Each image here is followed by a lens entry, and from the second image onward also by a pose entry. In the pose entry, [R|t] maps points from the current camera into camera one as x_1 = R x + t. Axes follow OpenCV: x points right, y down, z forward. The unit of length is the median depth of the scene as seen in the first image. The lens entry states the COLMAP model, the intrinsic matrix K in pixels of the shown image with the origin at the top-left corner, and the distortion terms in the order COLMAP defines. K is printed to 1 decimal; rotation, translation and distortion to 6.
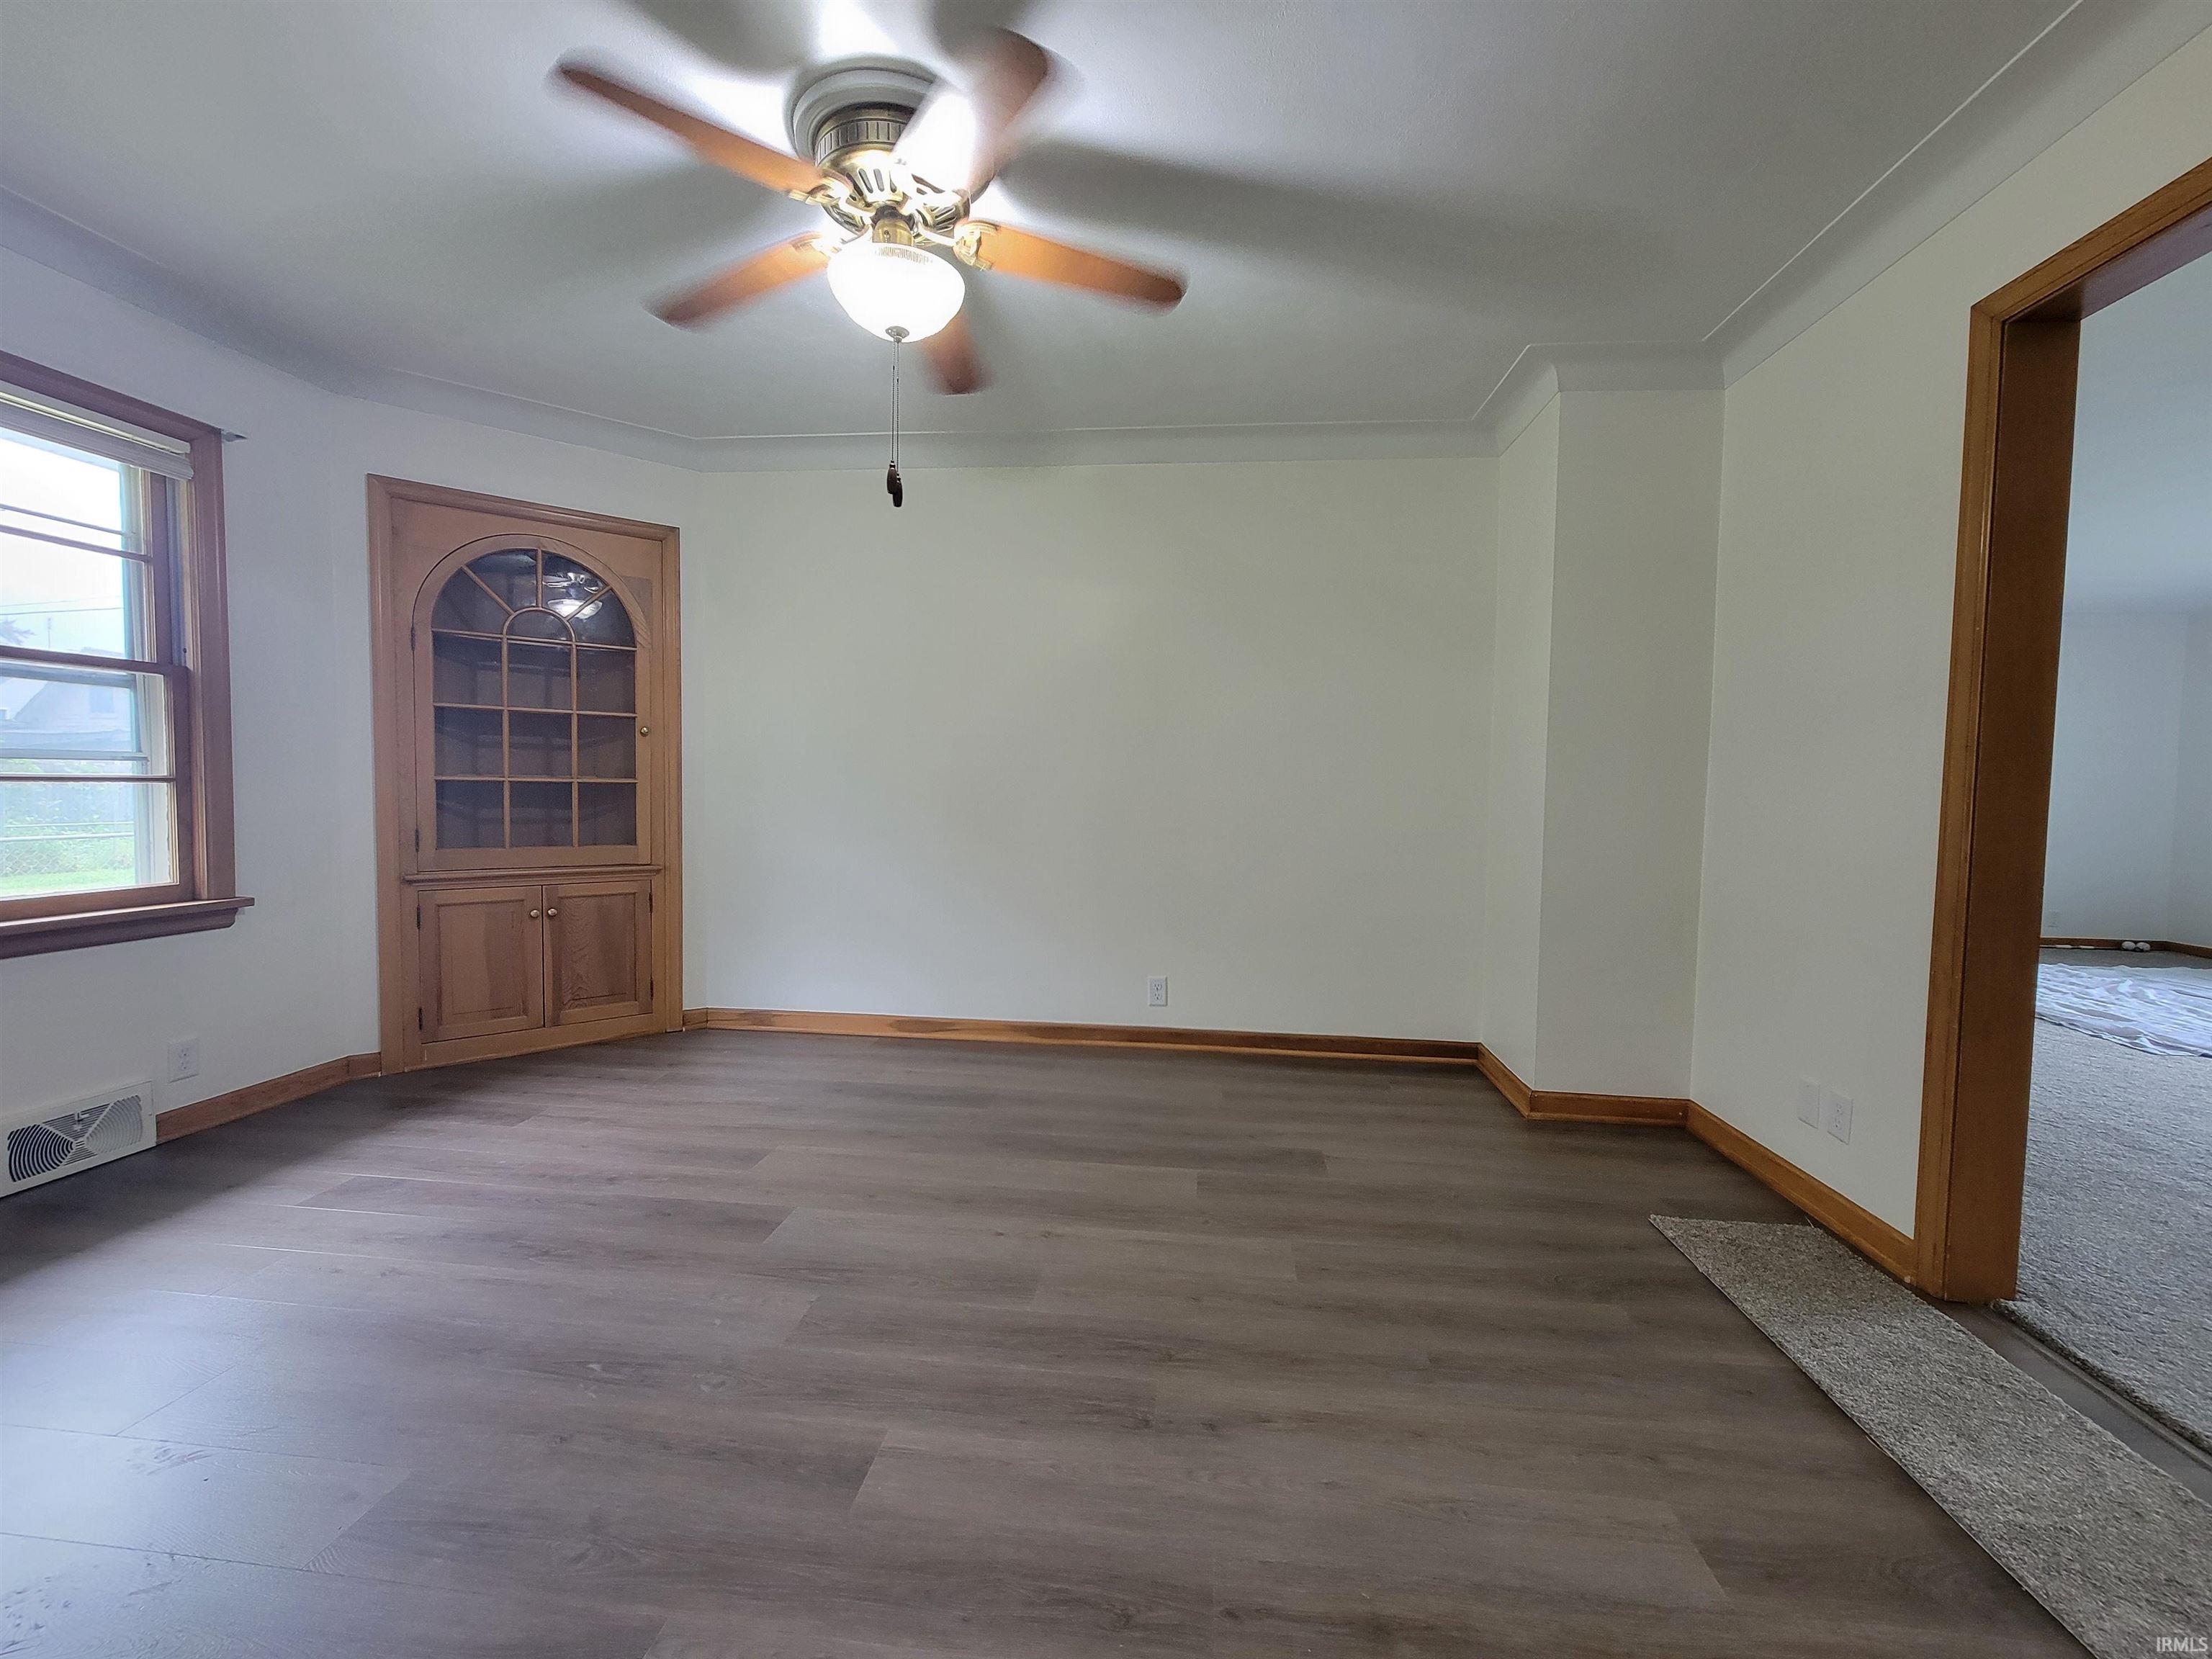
lens RADIAL K [[887.6, 0, 1106.0], [0, 887.6, 829.5], [0, 0, 1]] dist [-0.003332, 0.000377]
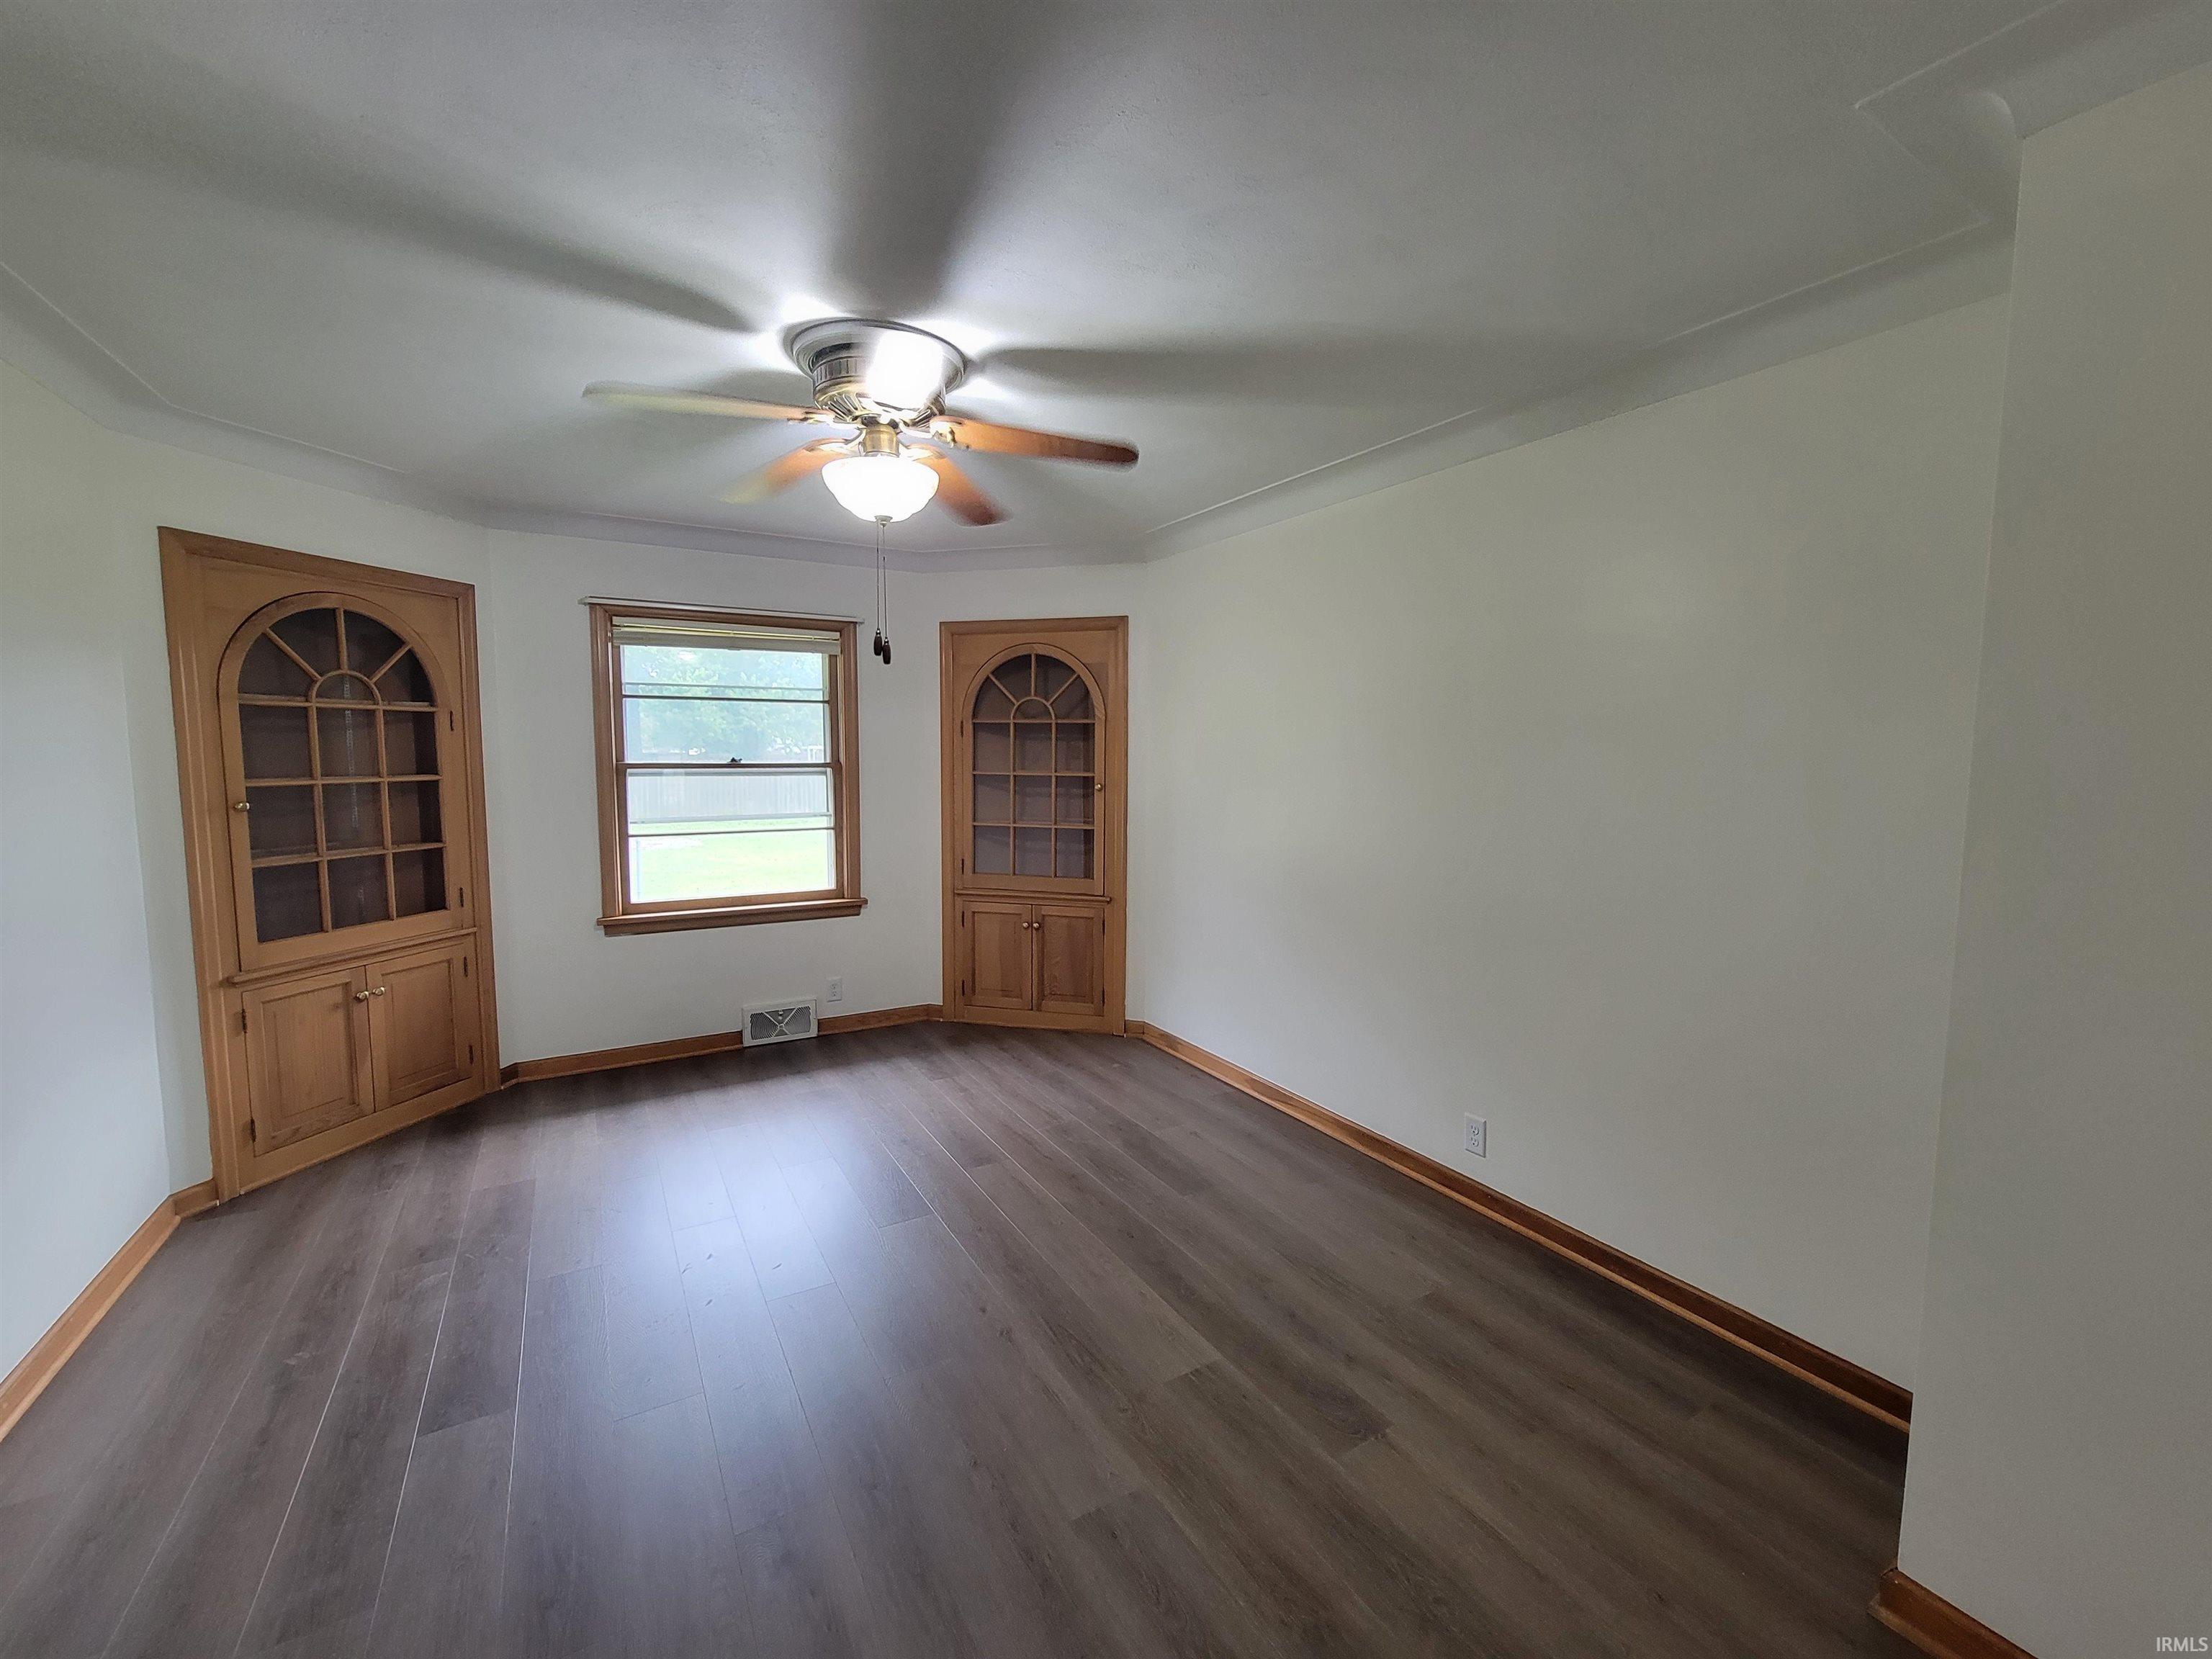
lens RADIAL K [[902.1, 0, 1123.4], [0, 902.1, 821.1], [0, 0, 1]] dist [-0.008647, 0.000077]
pose [[0.607464, 0.054433, -0.792480, 0.562289], [-0.037106, 0.998505, 0.040141, -0.133718], [0.793480, 0.005022, 0.608575, 0.309926]]
